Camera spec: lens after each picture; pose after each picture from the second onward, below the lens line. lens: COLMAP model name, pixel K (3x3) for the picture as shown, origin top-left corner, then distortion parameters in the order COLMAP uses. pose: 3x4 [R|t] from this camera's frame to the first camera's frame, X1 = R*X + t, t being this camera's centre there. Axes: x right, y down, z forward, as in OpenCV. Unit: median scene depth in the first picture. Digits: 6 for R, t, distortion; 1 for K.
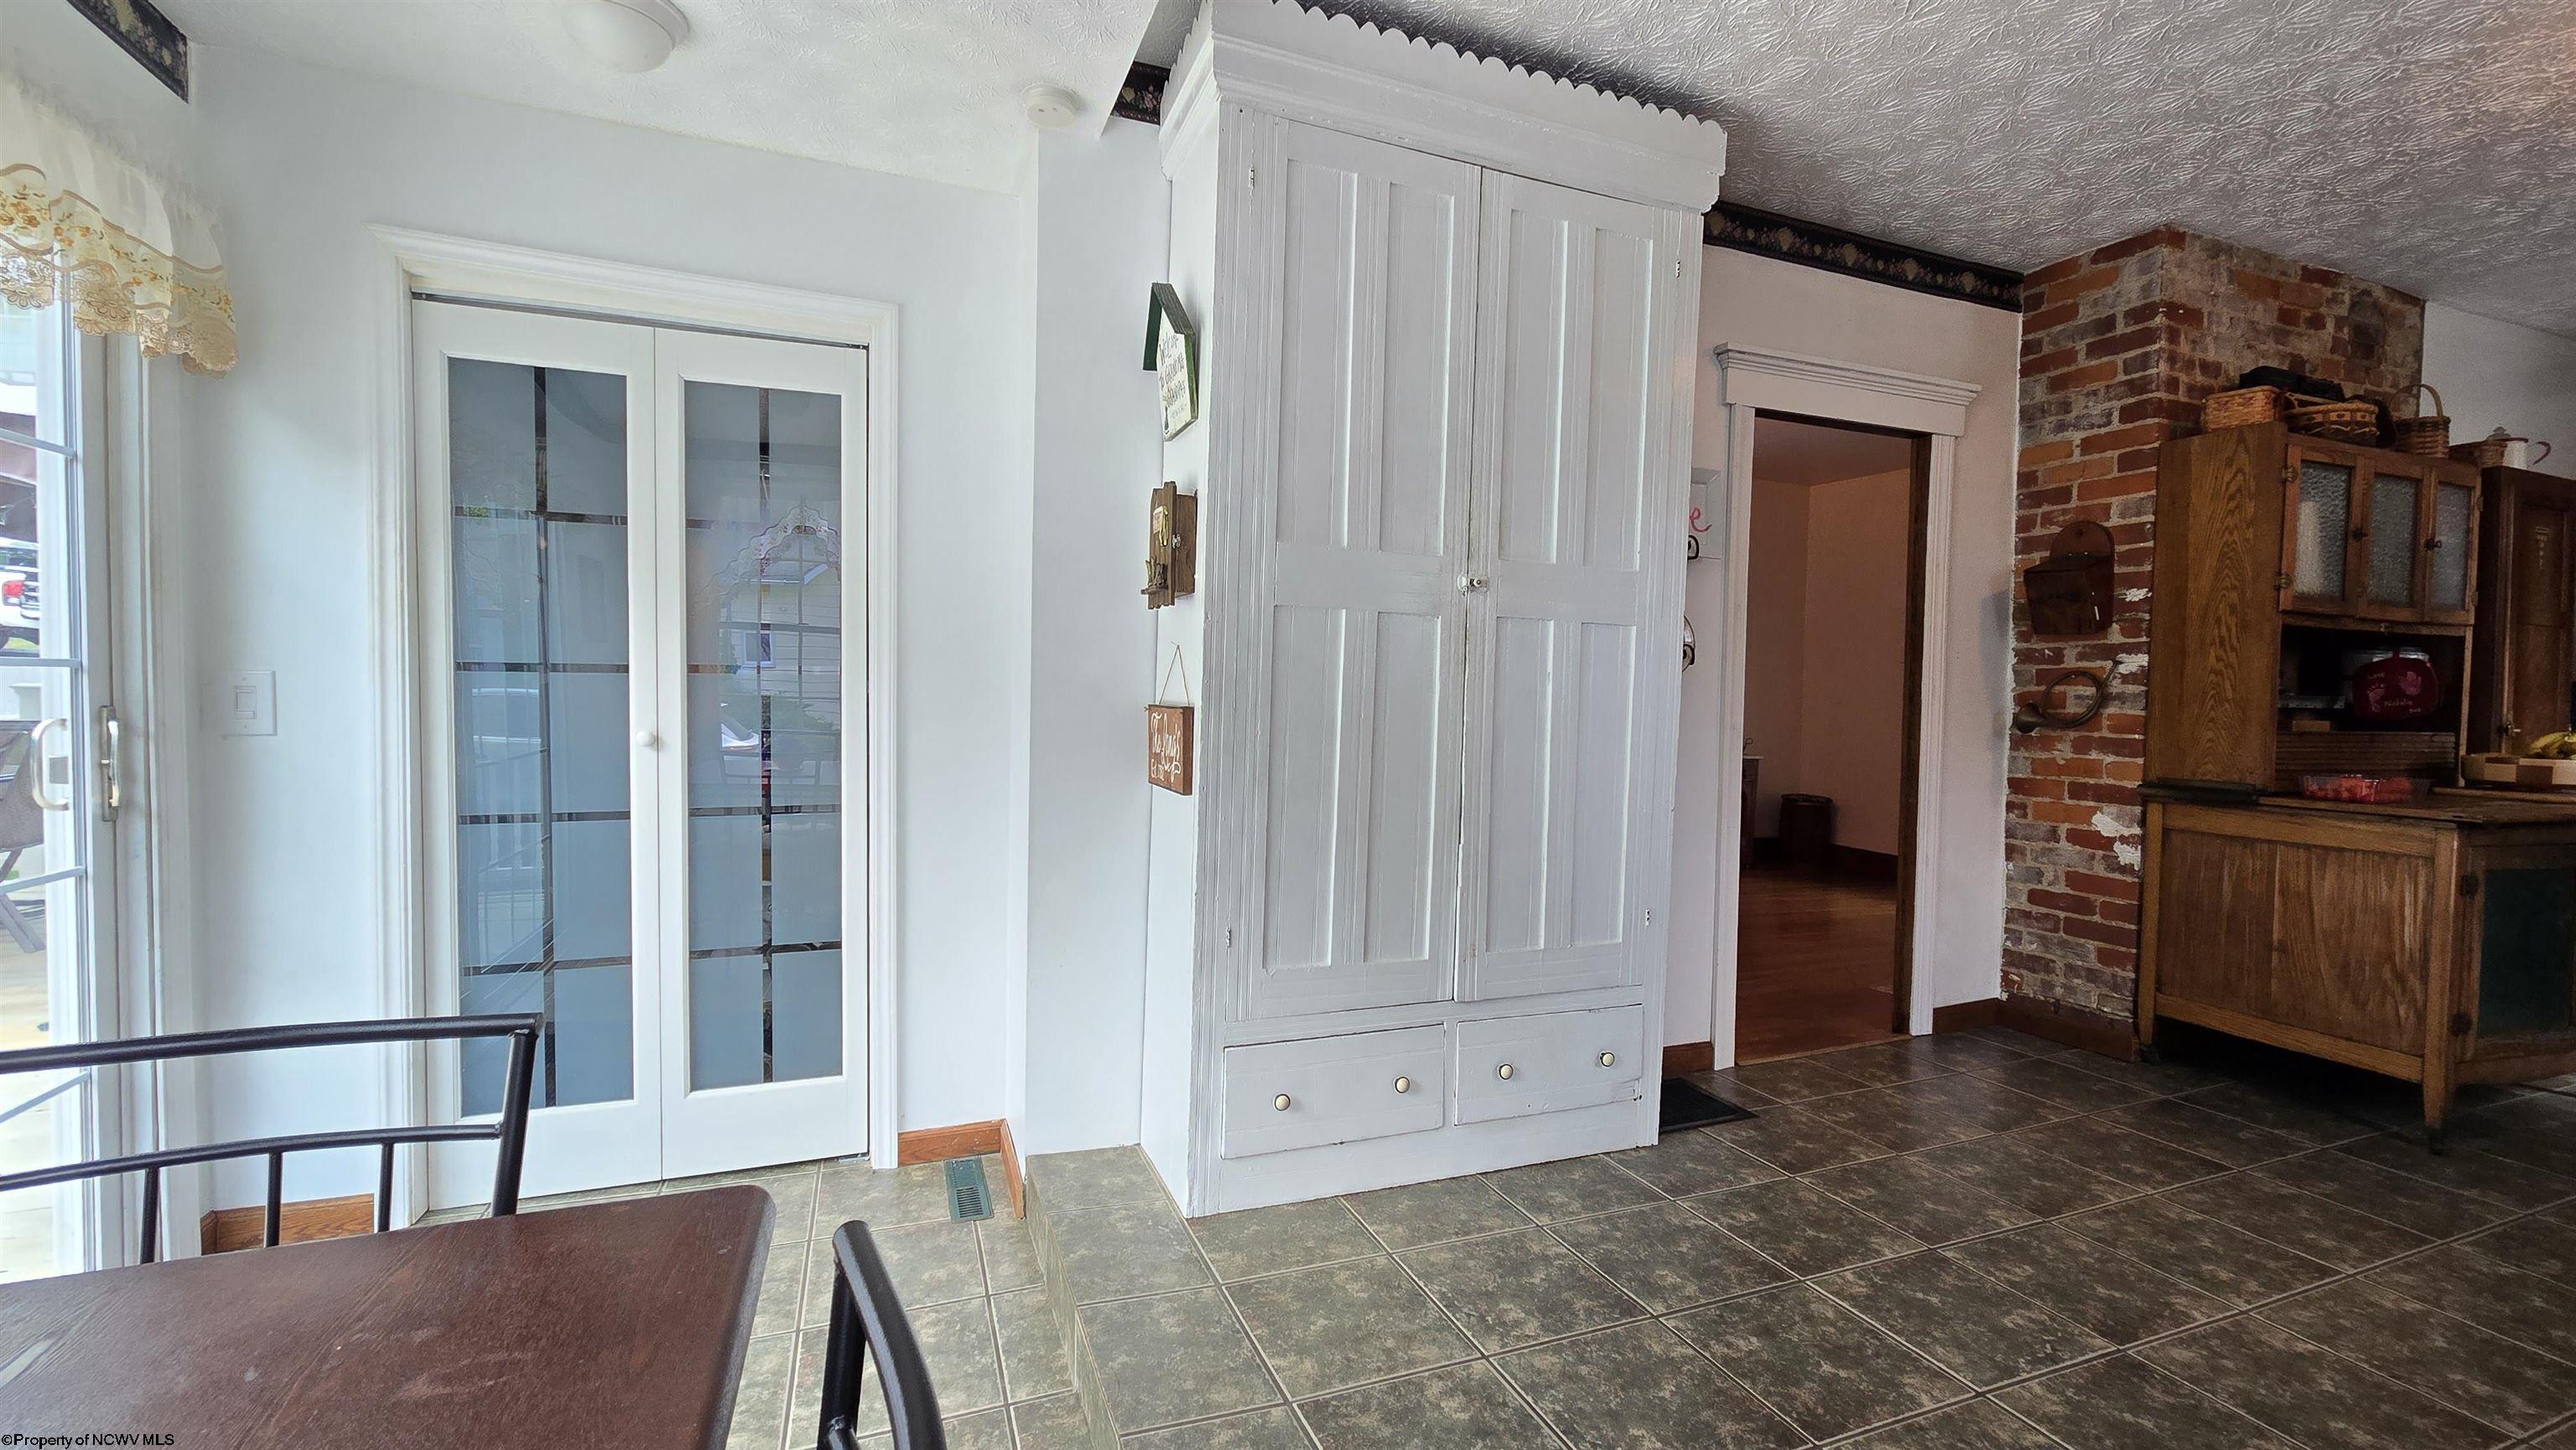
lens RADIAL K [[1054.0, 0, 1292.7], [0, 1054.0, 722.2], [0, 0, 1]] dist [-0.000079, 0.000197]
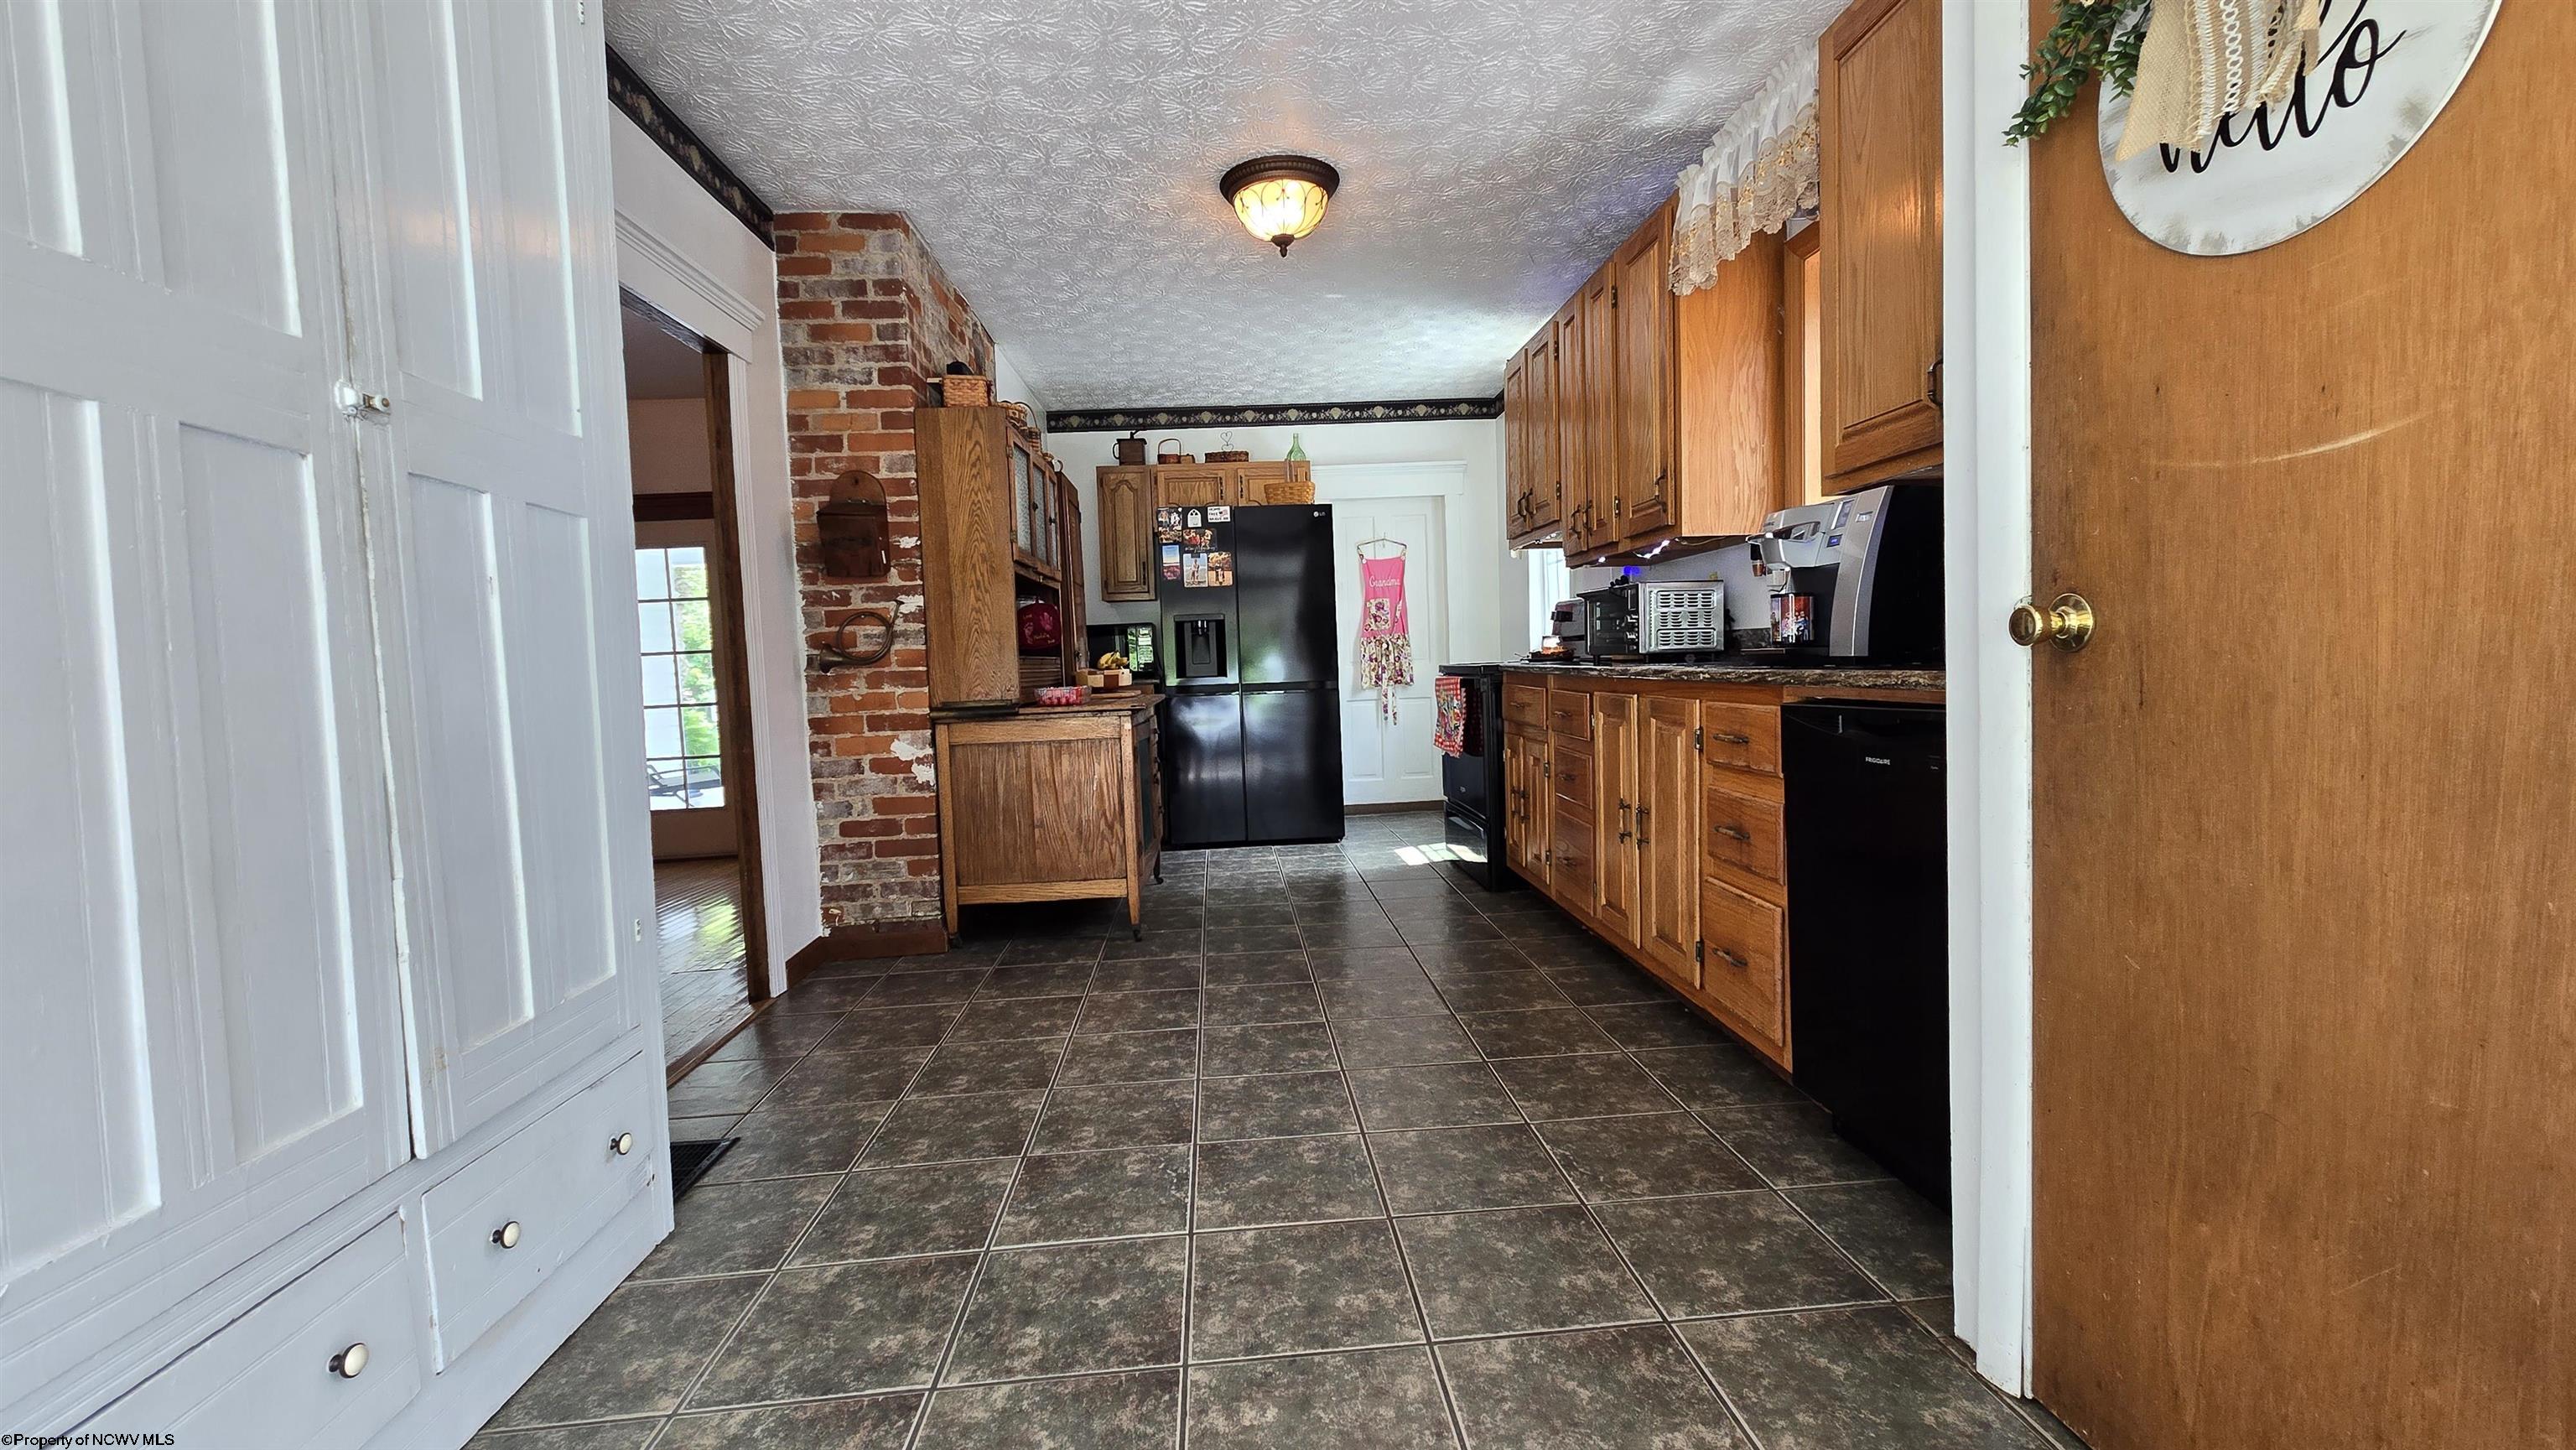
lens RADIAL K [[1054.0, 0, 1292.7], [0, 1054.0, 722.2], [0, 0, 1]] dist [-0.000079, 0.000197]
pose [[0.299393, -0.087738, 0.950087, -0.159400], [0.071693, 0.995017, 0.069295, 0.021057], [-0.951433, 0.047368, 0.304191, 0.279537]]
